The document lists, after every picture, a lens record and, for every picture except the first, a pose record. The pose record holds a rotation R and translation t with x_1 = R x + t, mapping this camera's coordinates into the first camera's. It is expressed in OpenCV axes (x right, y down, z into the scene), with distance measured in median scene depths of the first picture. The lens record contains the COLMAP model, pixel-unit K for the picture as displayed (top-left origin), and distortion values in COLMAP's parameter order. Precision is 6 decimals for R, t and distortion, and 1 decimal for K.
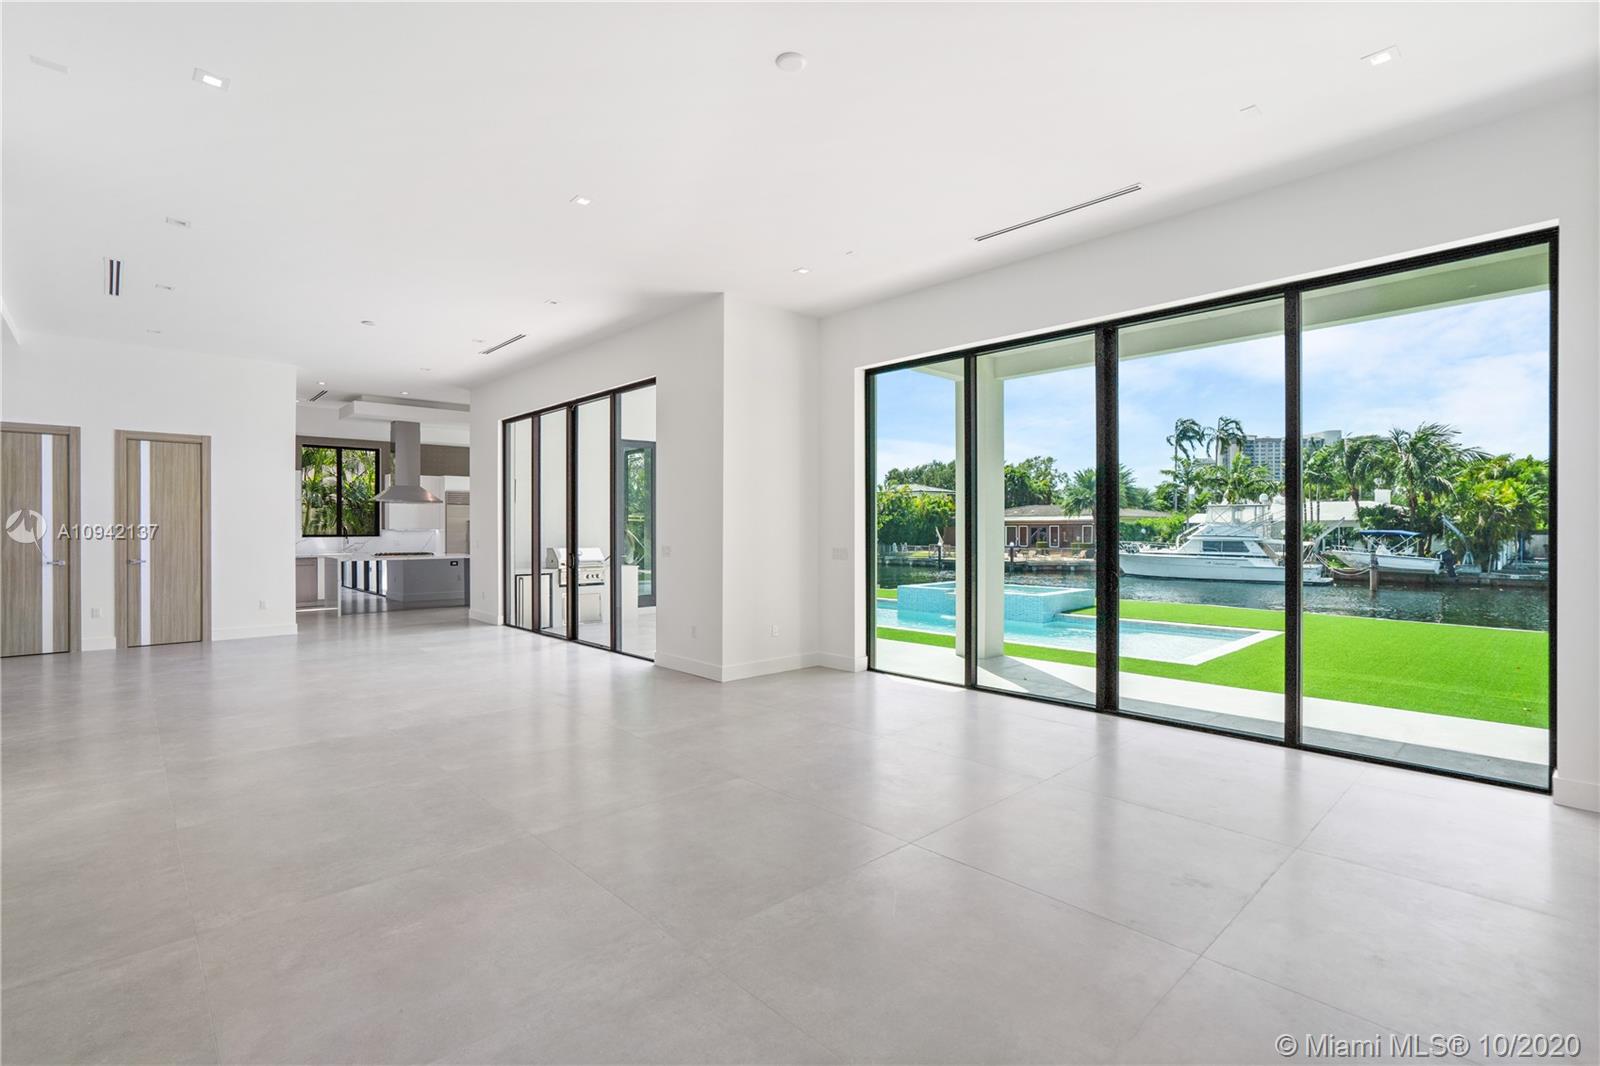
lens RADIAL K [[750.4, 0, 802.7], [0, 750.4, 529.1], [0, 0, 1]] dist [-0.019036, 0.012487]
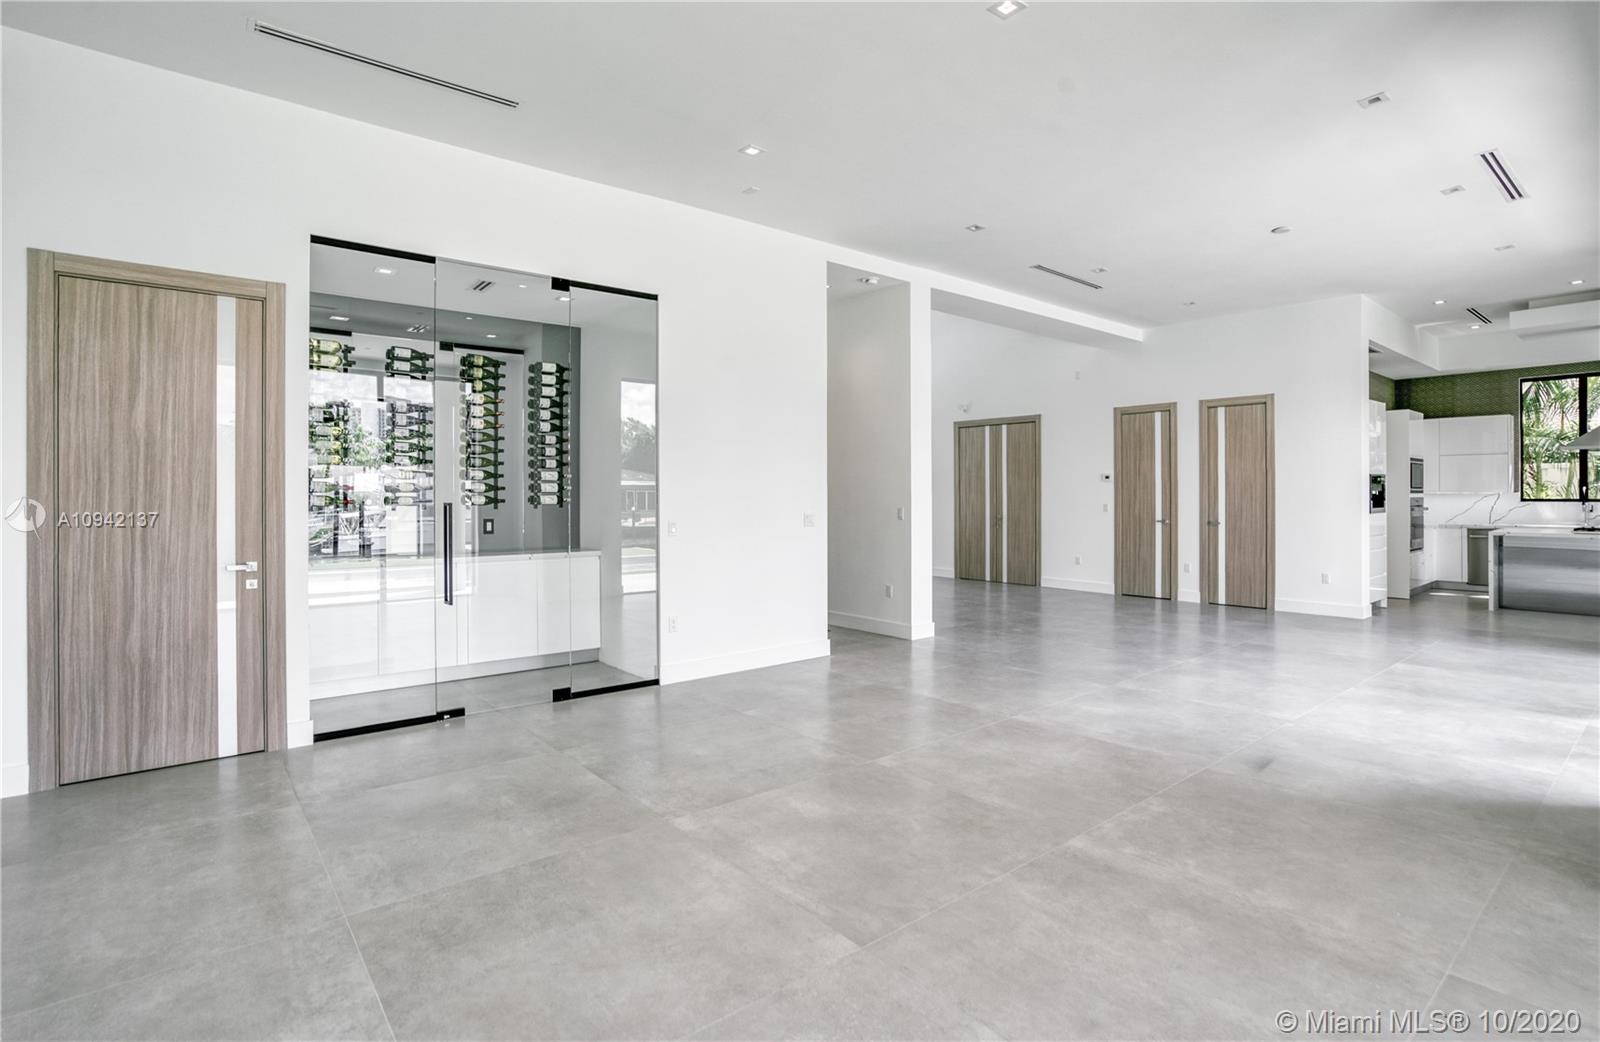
lens RADIAL K [[779.4, 0, 793.6], [0, 779.4, 496.7], [0, 0, 1]] dist [-0.032833, 0.003516]
pose [[-0.072856, 0.003928, -0.997335, 0.164862], [0.002770, 0.999989, 0.003736, 0.000561], [0.997339, -0.002491, -0.072866, 0.342247]]
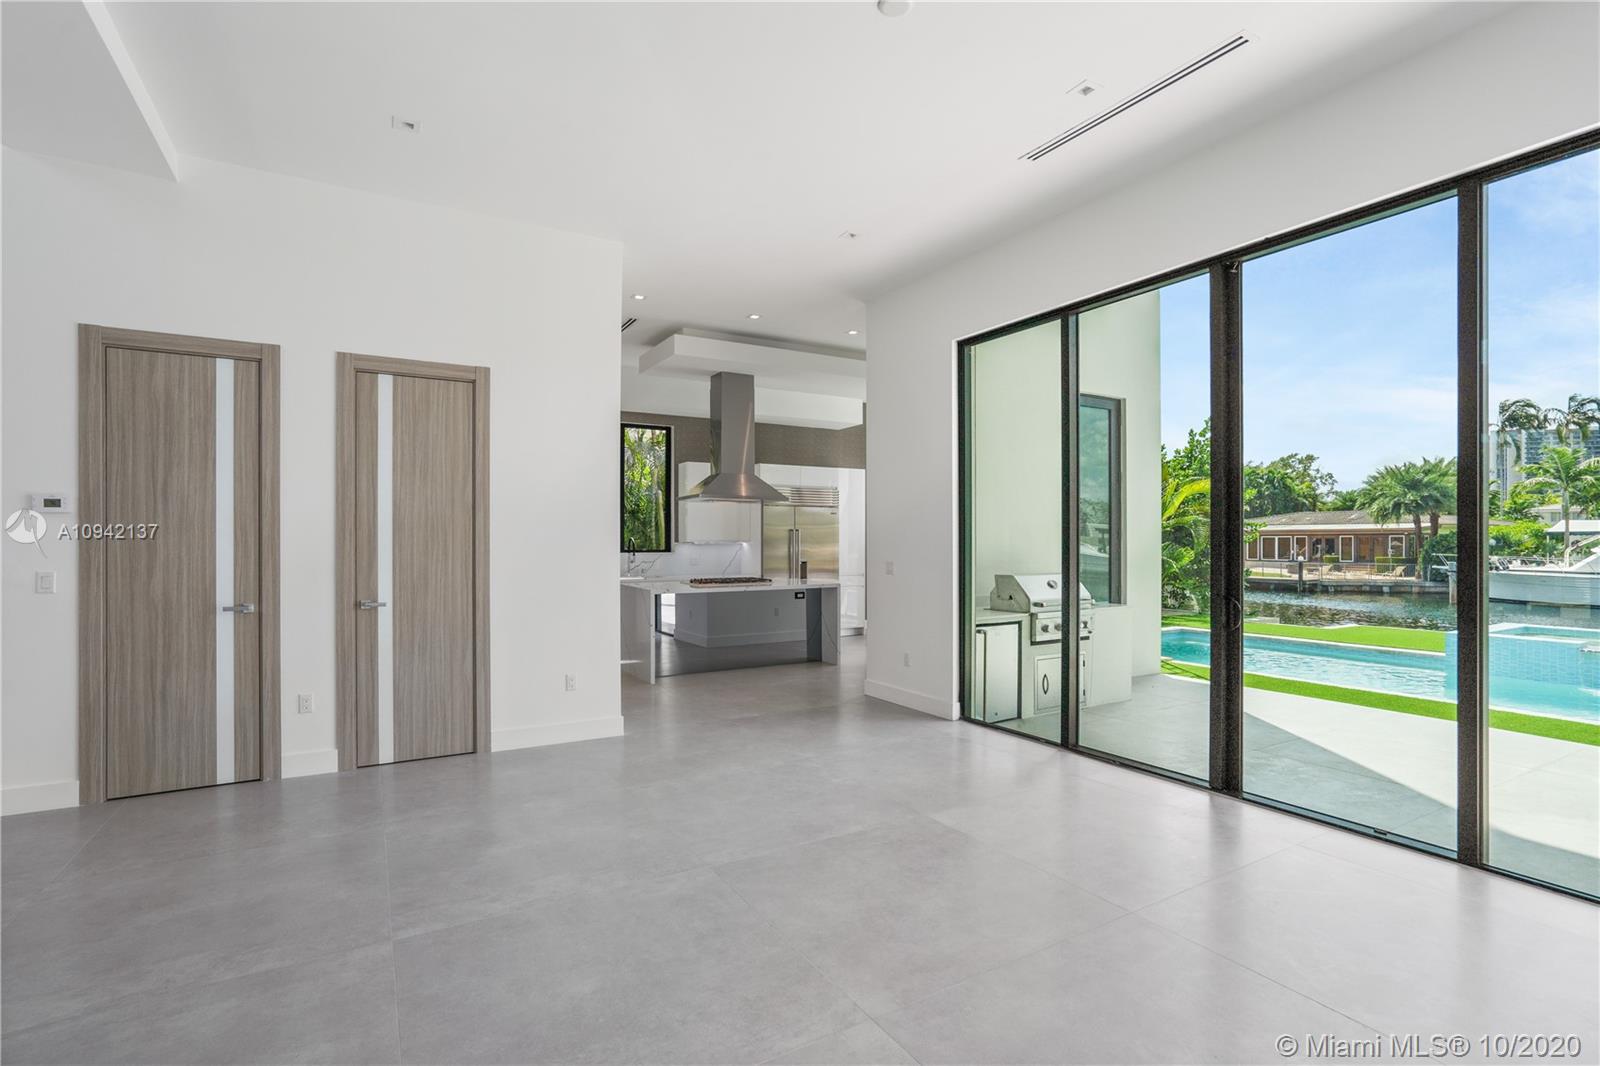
lens RADIAL K [[750.4, 0, 796.7], [0, 750.4, 537.4], [0, 0, 1]] dist [-0.019036, 0.012487]
pose [[0.976275, -0.004515, -0.216489, -0.342967], [0.003274, 0.999976, -0.006087, 0.000537], [0.216511, 0.005234, 0.976266, 0.387631]]
